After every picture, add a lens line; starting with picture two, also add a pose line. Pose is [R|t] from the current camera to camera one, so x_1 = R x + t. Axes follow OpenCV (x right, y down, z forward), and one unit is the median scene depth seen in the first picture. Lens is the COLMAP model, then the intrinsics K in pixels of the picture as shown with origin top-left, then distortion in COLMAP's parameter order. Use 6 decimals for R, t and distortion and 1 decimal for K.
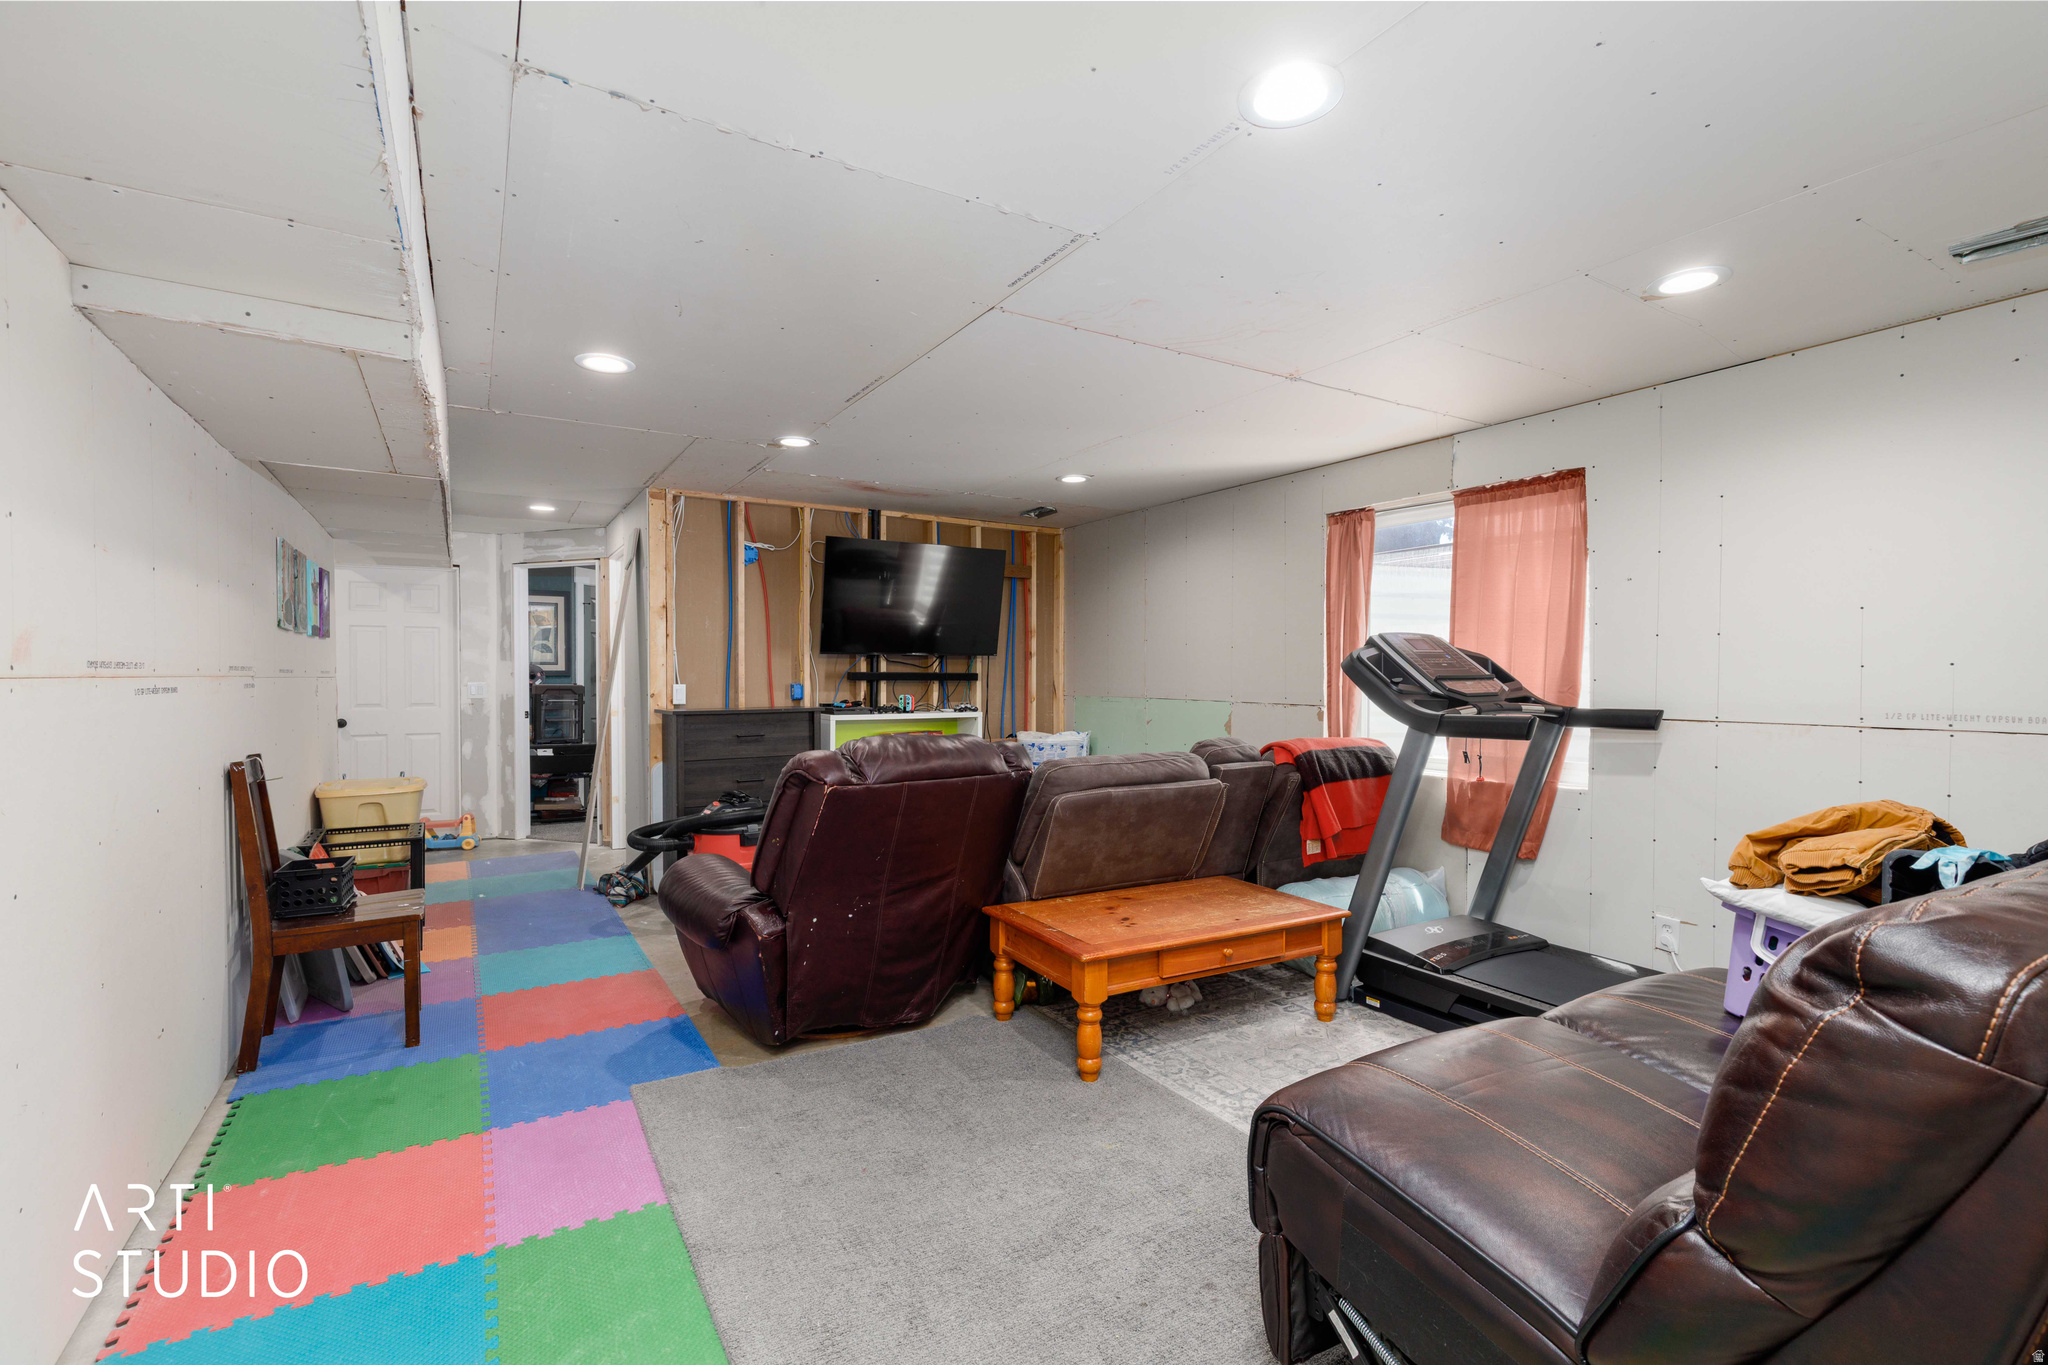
lens RADIAL K [[924.7, 0, 1028.6], [0, 924.7, 683.0], [0, 0, 1]] dist [0.004187, 0.000056]
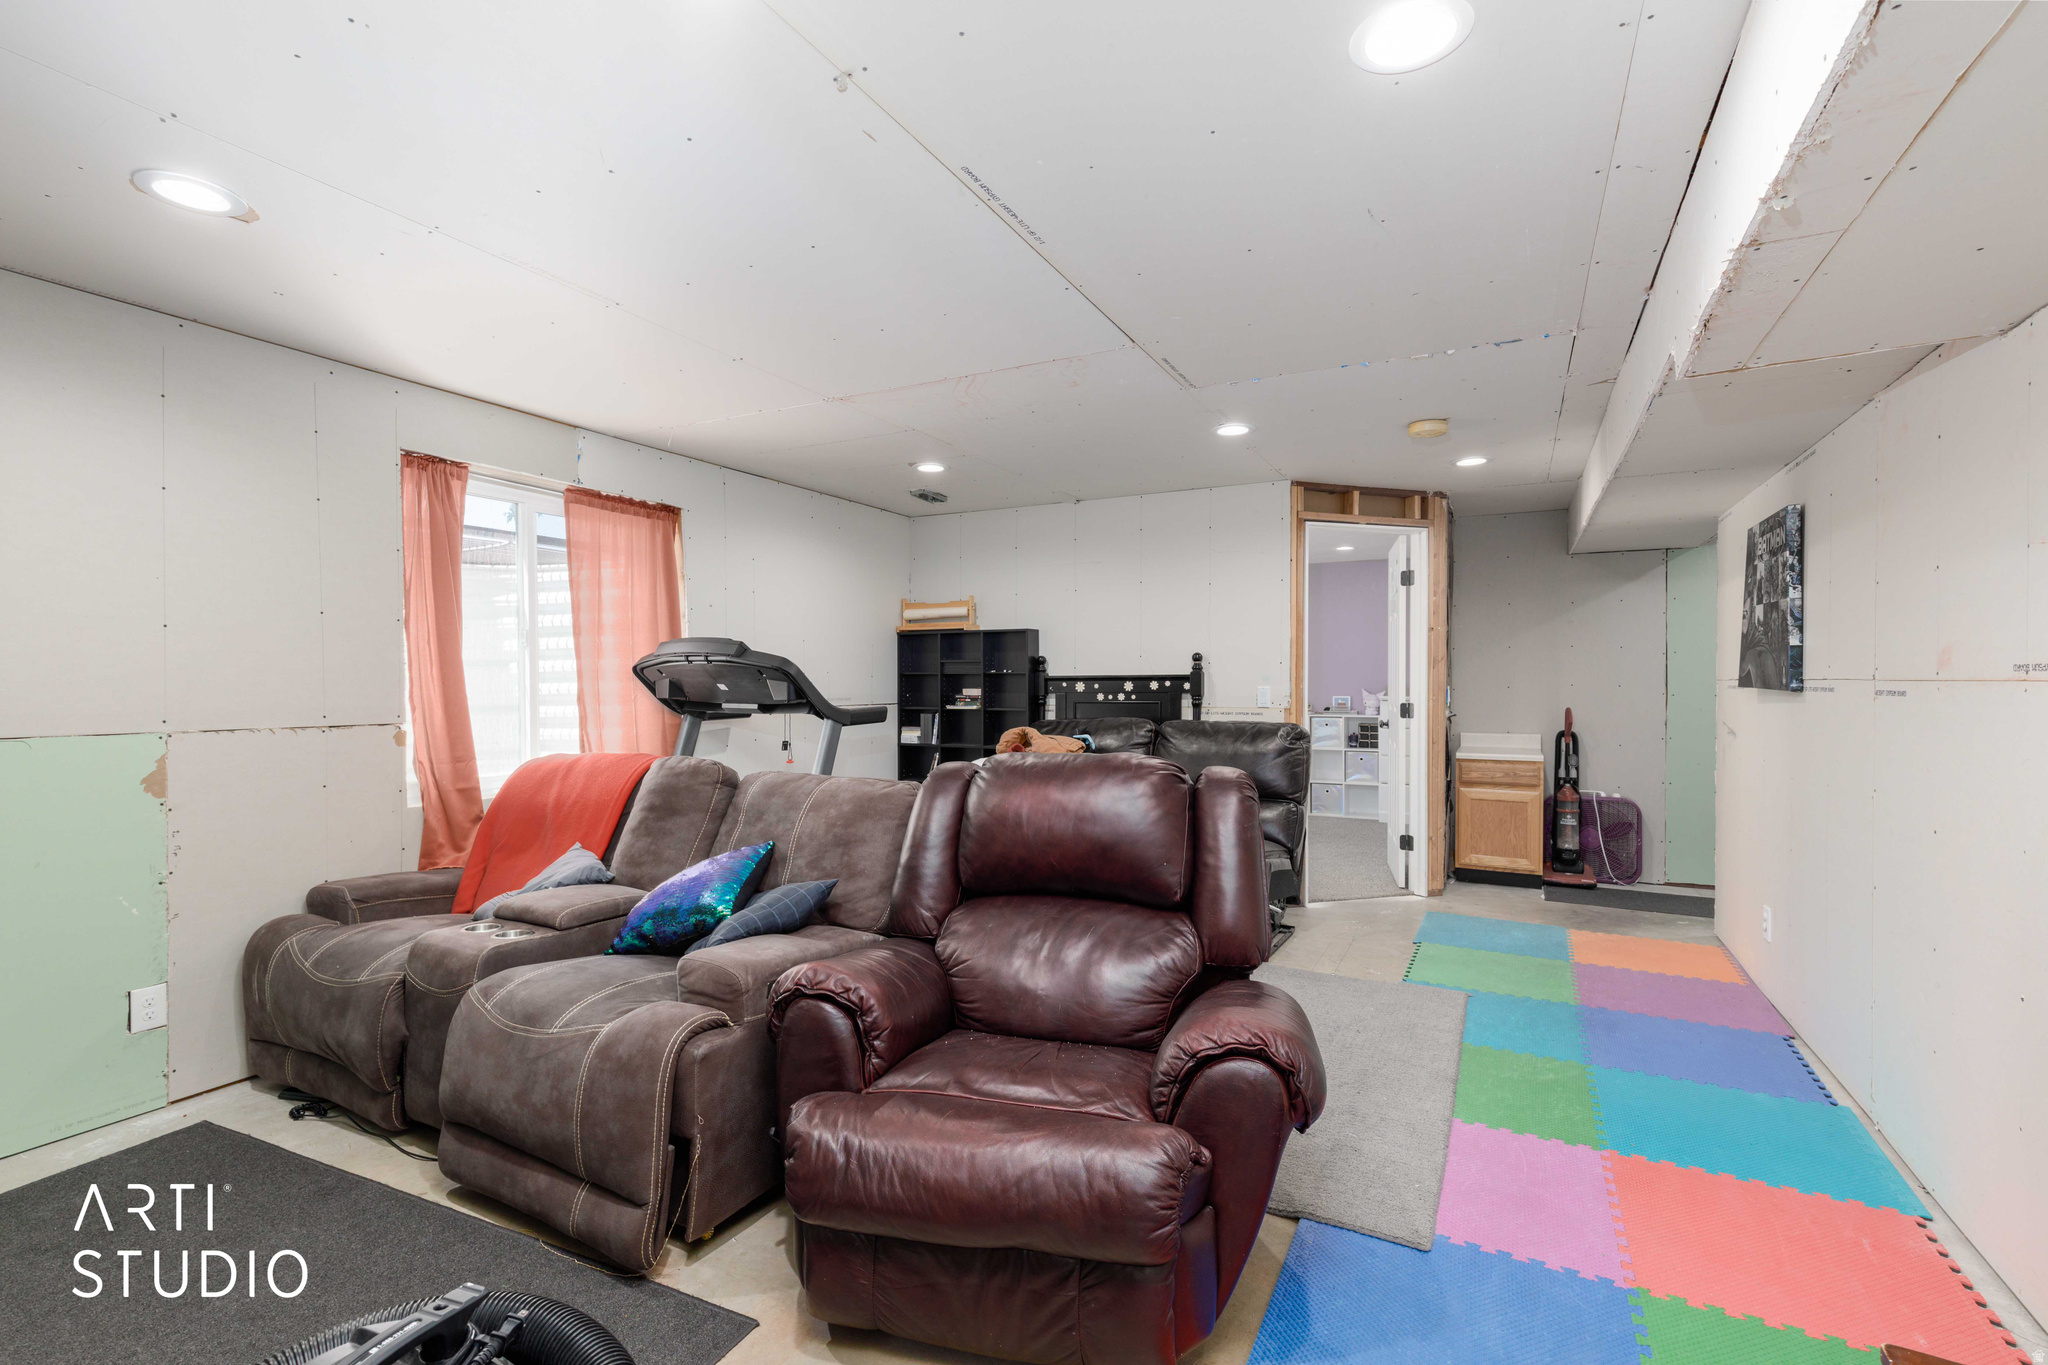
lens RADIAL K [[924.7, 0, 1033.4], [0, 924.7, 684.6], [0, 0, 1]] dist [0.004187, 0.000056]
pose [[-0.527818, -0.006885, 0.849329, -0.910075], [0.011009, 0.999828, 0.014947, -0.021022], [-0.849286, 0.017240, -0.527651, 1.698077]]
